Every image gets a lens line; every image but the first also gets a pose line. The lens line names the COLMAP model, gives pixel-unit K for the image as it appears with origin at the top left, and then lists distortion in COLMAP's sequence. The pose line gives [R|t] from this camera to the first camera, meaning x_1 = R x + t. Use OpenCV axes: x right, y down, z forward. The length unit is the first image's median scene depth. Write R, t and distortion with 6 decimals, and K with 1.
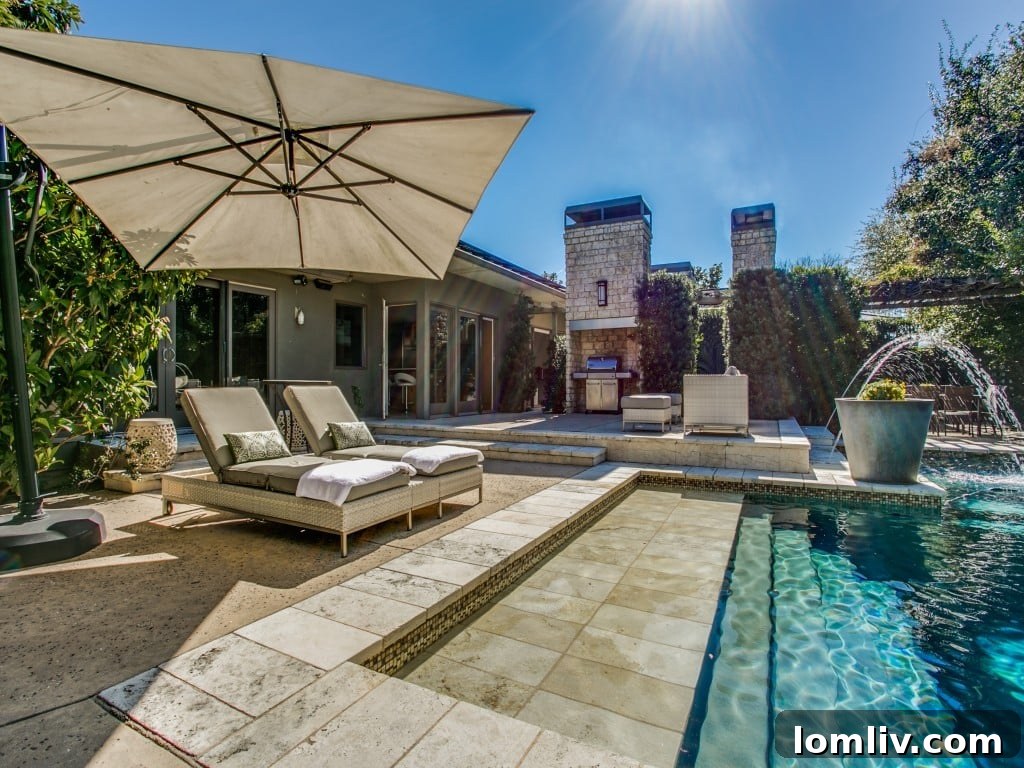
lens RADIAL K [[506.9, 0, 512.0], [0, 506.9, 384.0], [0, 0, 1]] dist [-0.058839, 0.016720]
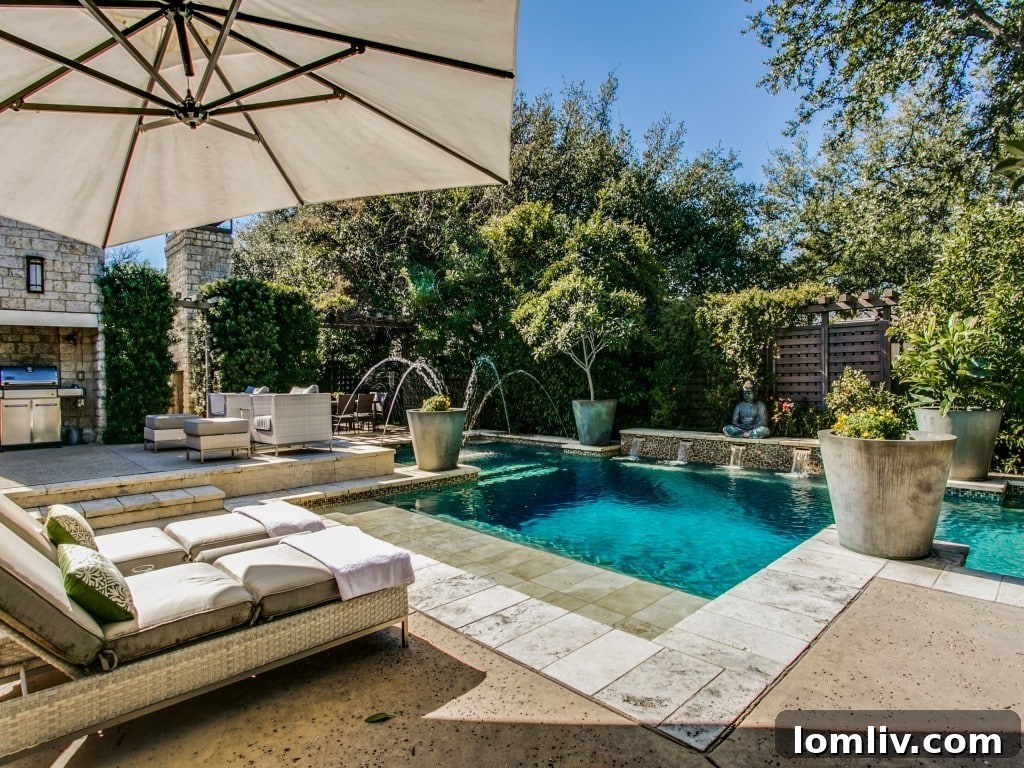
lens RADIAL K [[554.2, 0, 512.0], [0, 554.2, 384.0], [0, 0, 1]] dist [-0.046560, 0.000286]
pose [[0.307087, -0.013798, 0.951581, -0.321895], [0.018954, 0.999785, 0.008380, -0.023897], [-0.951493, 0.015463, 0.307283, 0.160094]]
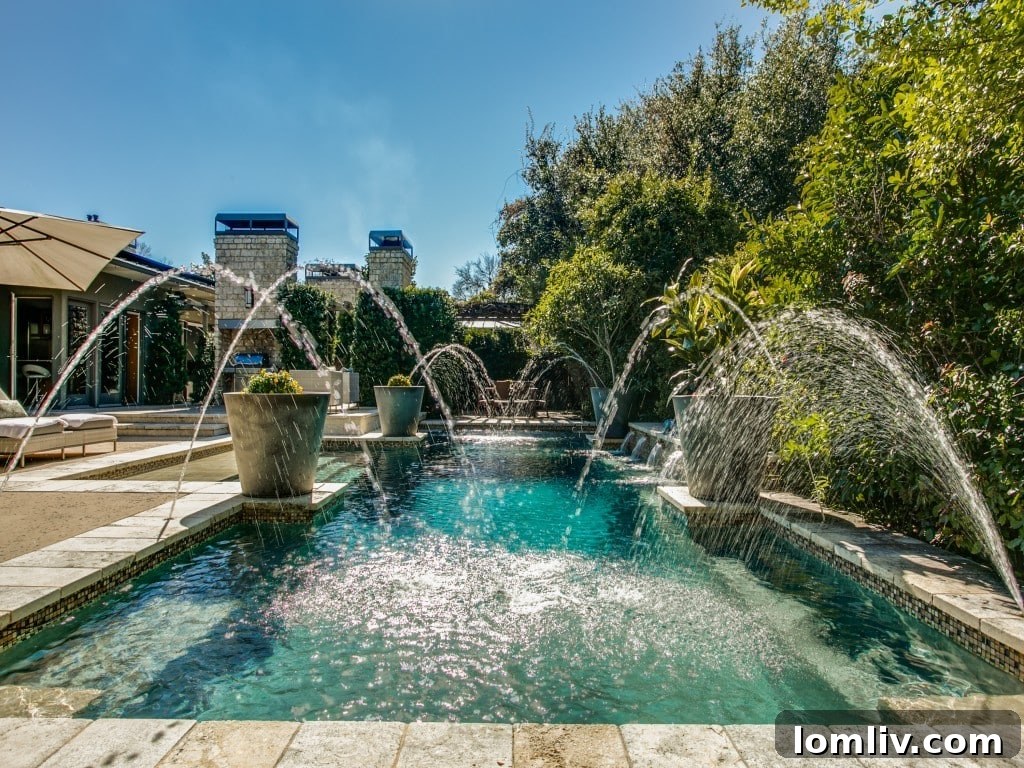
lens RADIAL K [[646.5, 0, 506.8], [0, 646.5, 379.2], [0, 0, 1]] dist [-0.021069, 0.001283]
pose [[0.896039, 0.008500, 0.443894, 0.058763], [-0.005473, 0.999952, -0.008102, 0.011889], [-0.443942, 0.004830, 0.896043, -0.538849]]
